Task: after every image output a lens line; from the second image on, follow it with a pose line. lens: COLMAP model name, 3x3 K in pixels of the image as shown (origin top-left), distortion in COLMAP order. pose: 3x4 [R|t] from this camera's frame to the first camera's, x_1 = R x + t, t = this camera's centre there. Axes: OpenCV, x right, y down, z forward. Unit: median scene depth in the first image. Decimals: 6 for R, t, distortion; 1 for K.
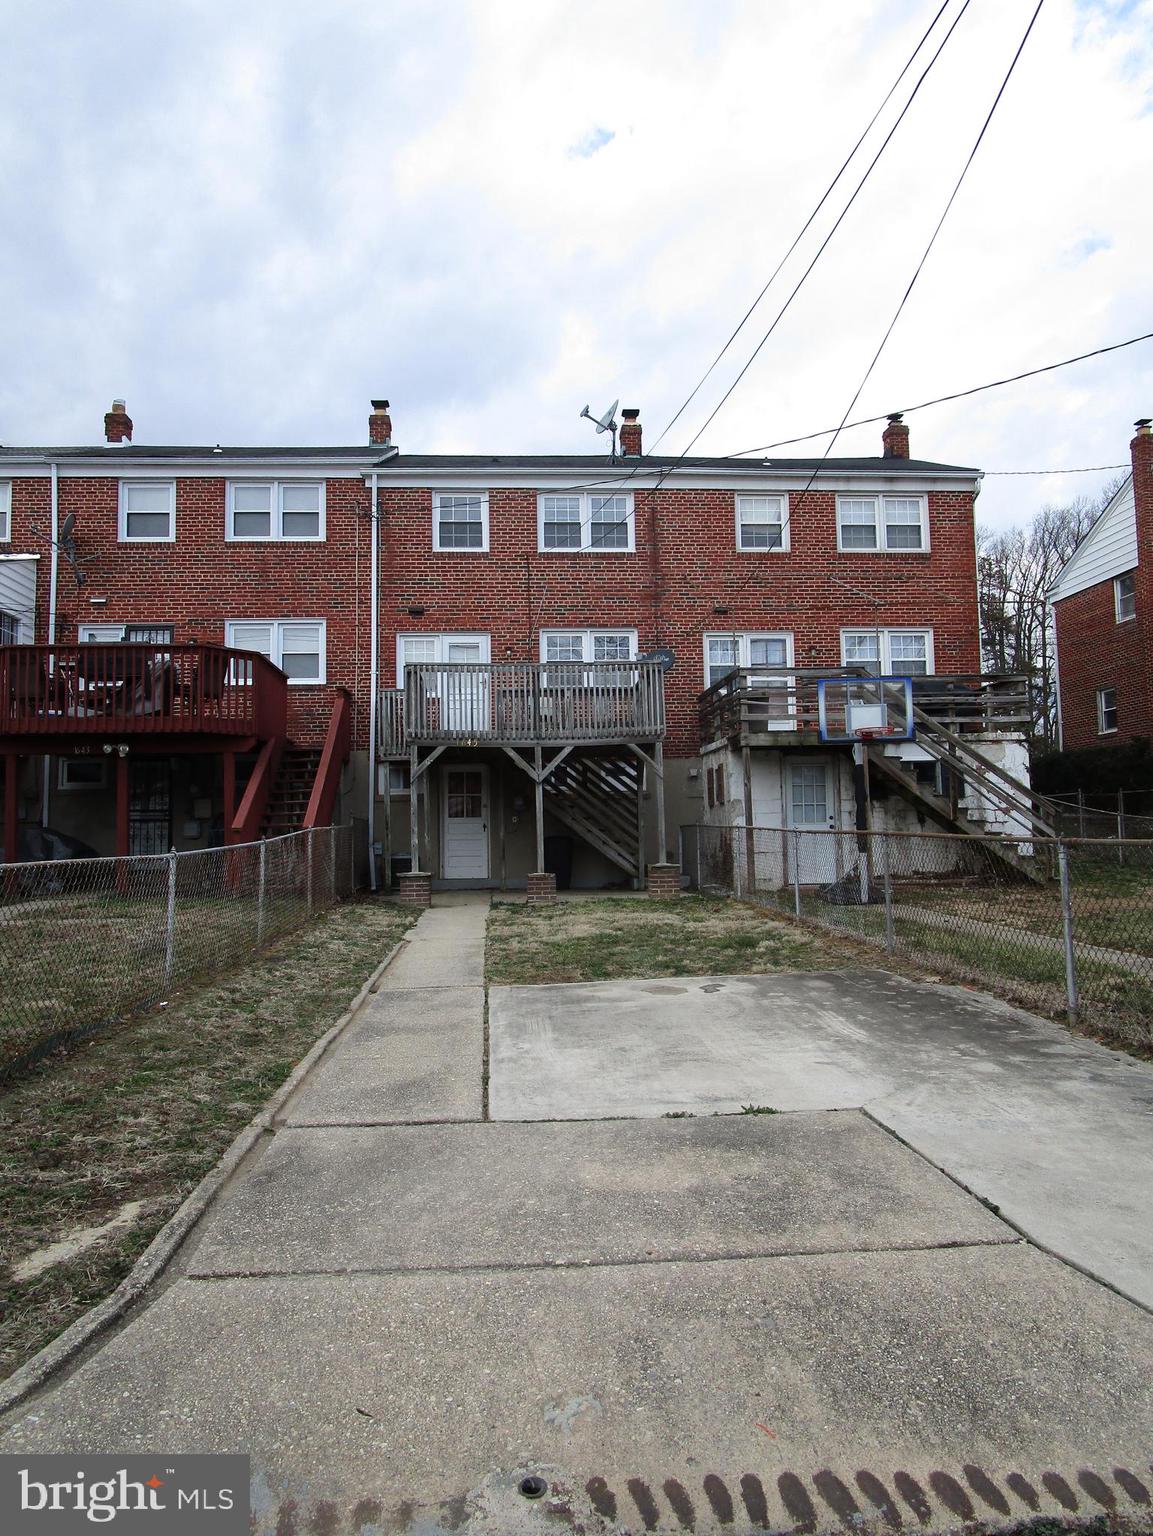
lens RADIAL K [[1144.9, 0, 576.5], [0, 1144.9, 768.0], [0, 0, 1]] dist [0.057127, 0.000535]
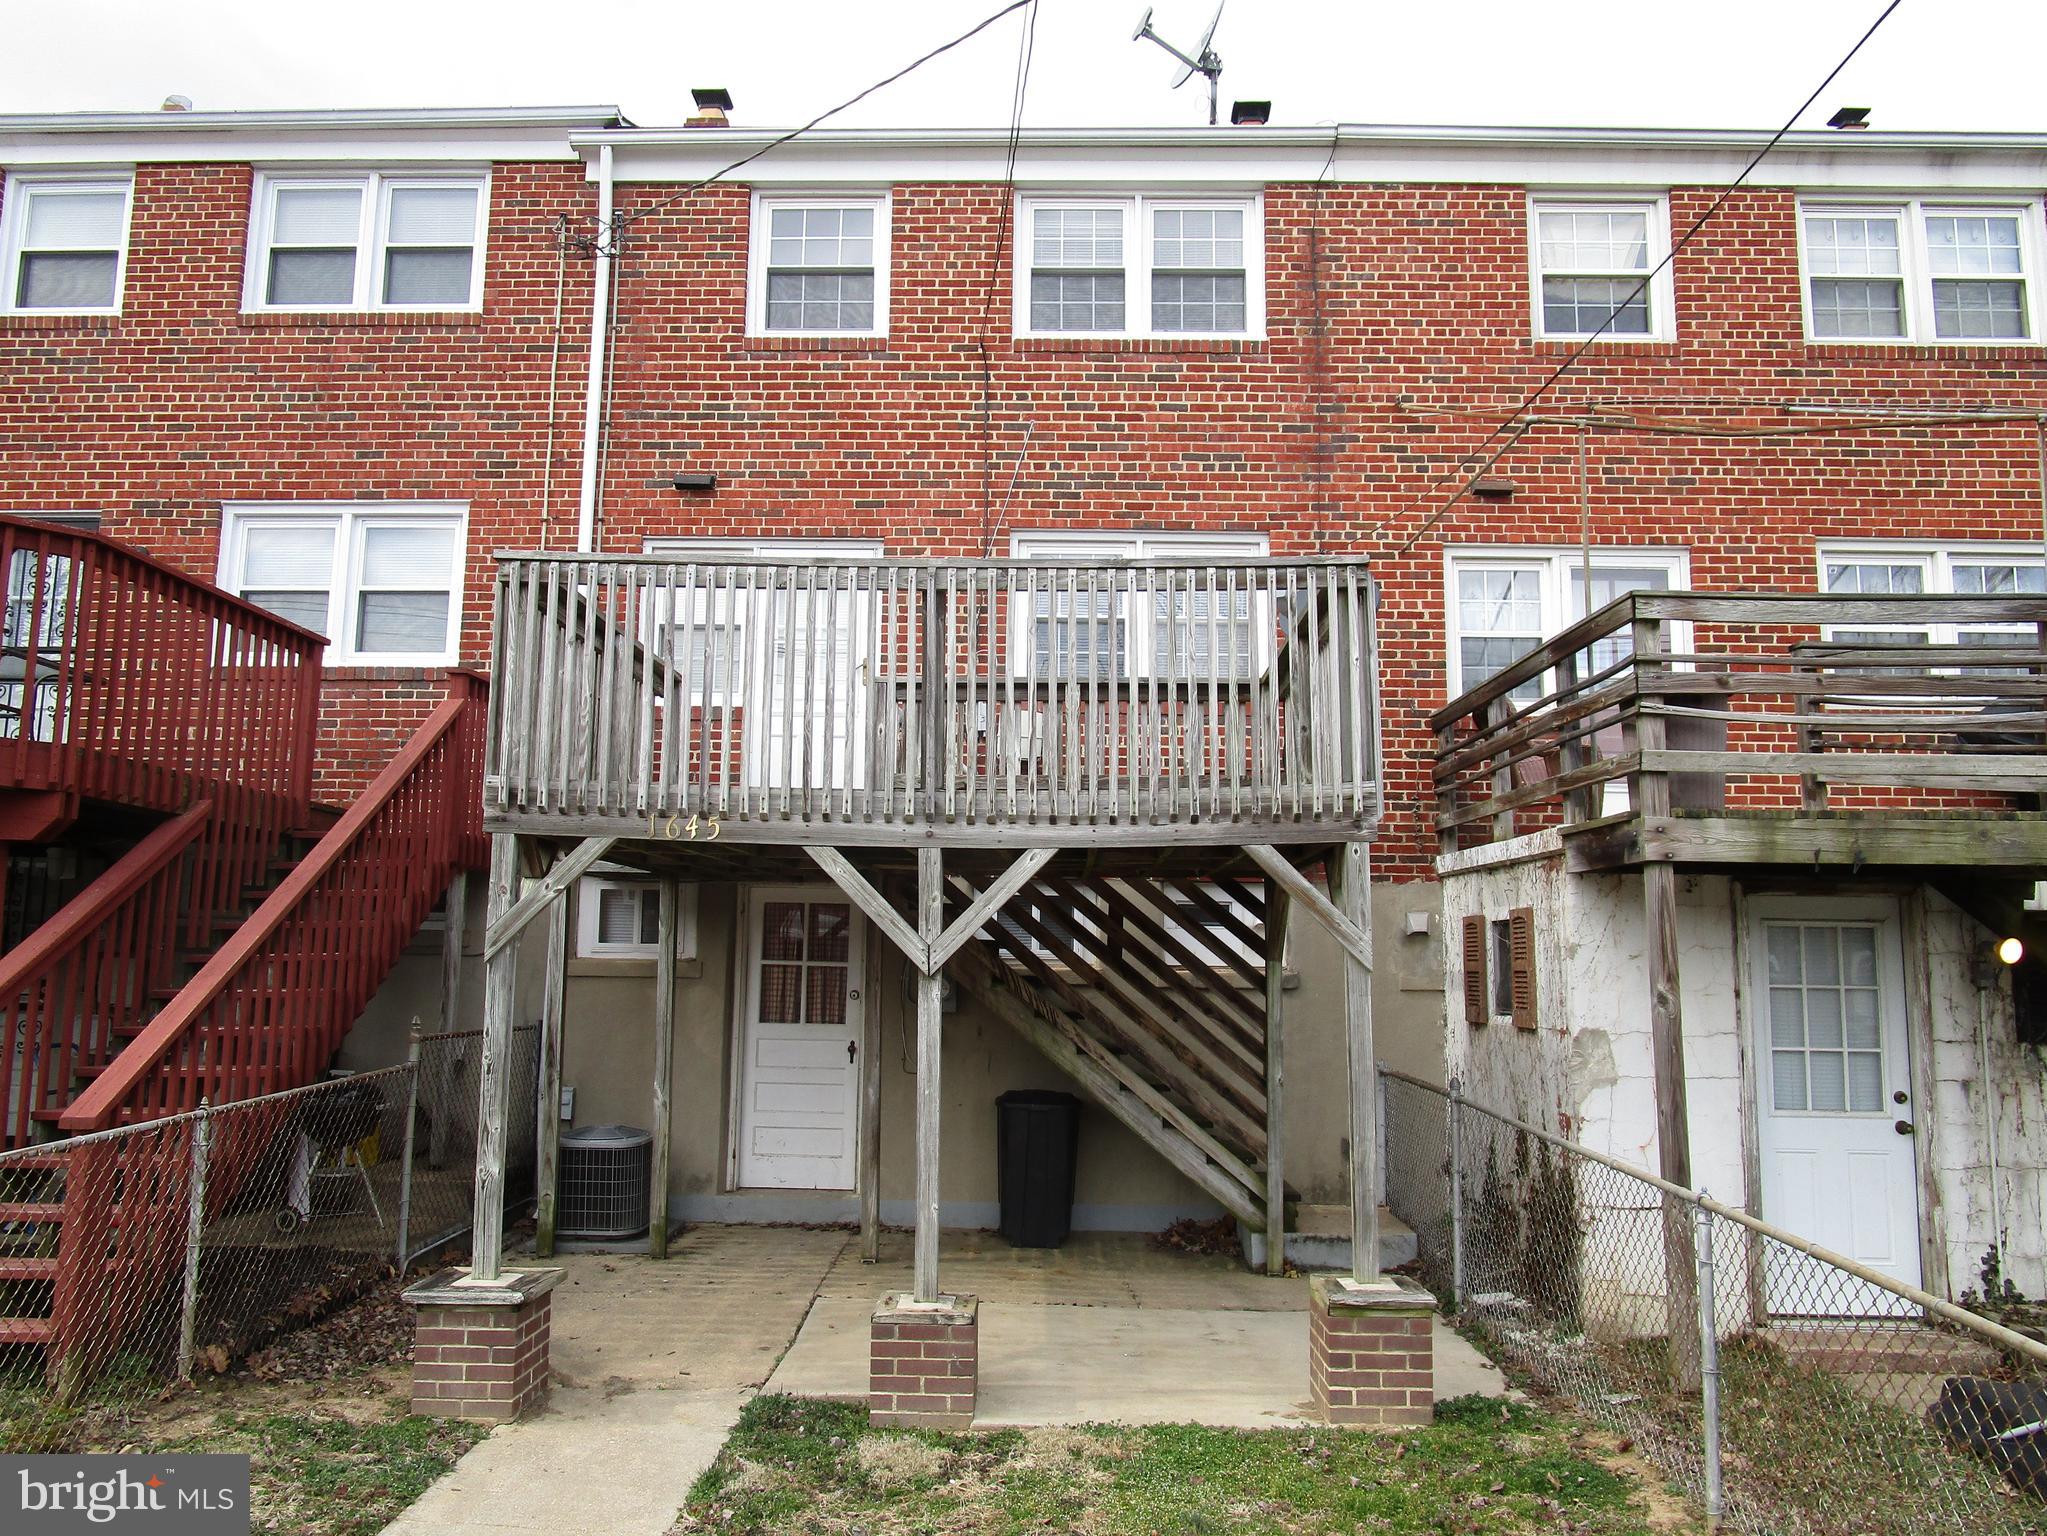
lens RADIAL K [[1482.4, 0, 1023.5], [0, 1482.4, 768.0], [0, 0, 1]] dist [-0.034059, 0.003863]
pose [[0.995648, 0.020012, -0.091020, 0.018720], [-0.025632, 0.997809, -0.060995, -0.013428], [0.089600, 0.063063, 0.993979, 0.519853]]
